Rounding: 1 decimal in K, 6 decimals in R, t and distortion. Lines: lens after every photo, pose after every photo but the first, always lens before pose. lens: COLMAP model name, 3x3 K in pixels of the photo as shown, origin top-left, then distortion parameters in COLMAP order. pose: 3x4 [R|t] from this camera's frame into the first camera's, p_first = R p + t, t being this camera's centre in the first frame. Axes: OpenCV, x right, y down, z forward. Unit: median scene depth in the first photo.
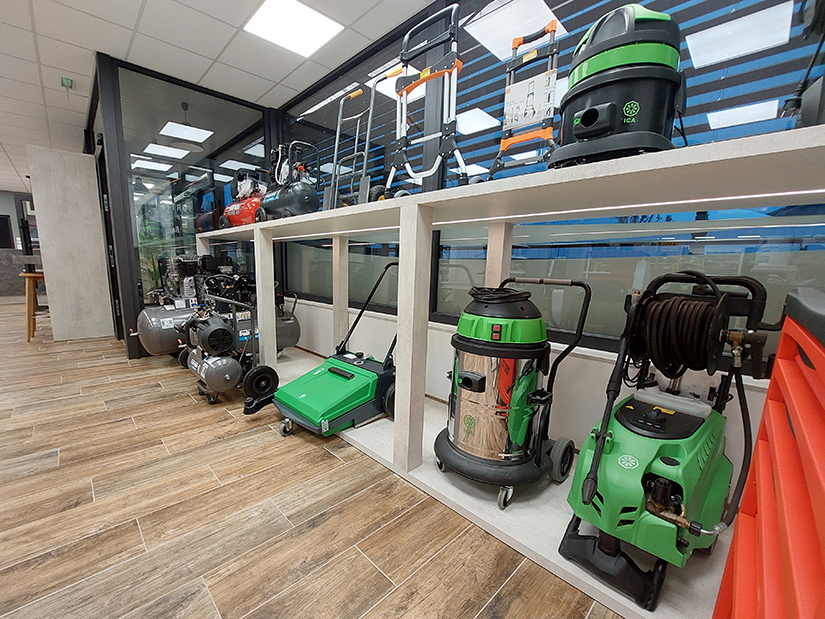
lens RADIAL K [[332.9, 0, 416.8], [0, 332.9, 308.5], [0, 0, 1]] dist [-0.015681, 0.000466]
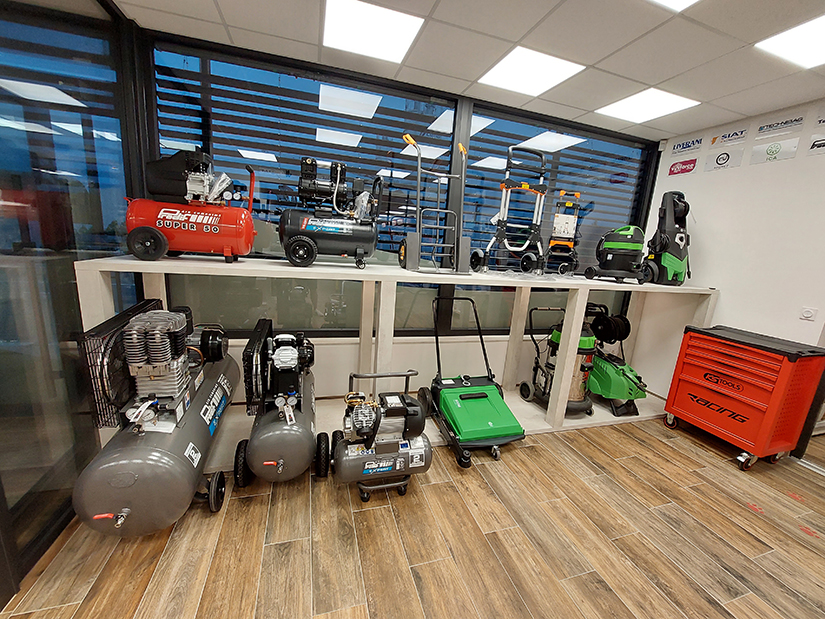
lens RADIAL K [[332.9, 0, 414.9], [0, 332.9, 312.9], [0, 0, 1]] dist [-0.015681, 0.000466]
pose [[0.467540, -0.165801, 0.868284, -2.158400], [0.028483, 0.984568, 0.172668, -0.483428], [-0.883513, -0.055998, 0.465048, 1.106845]]
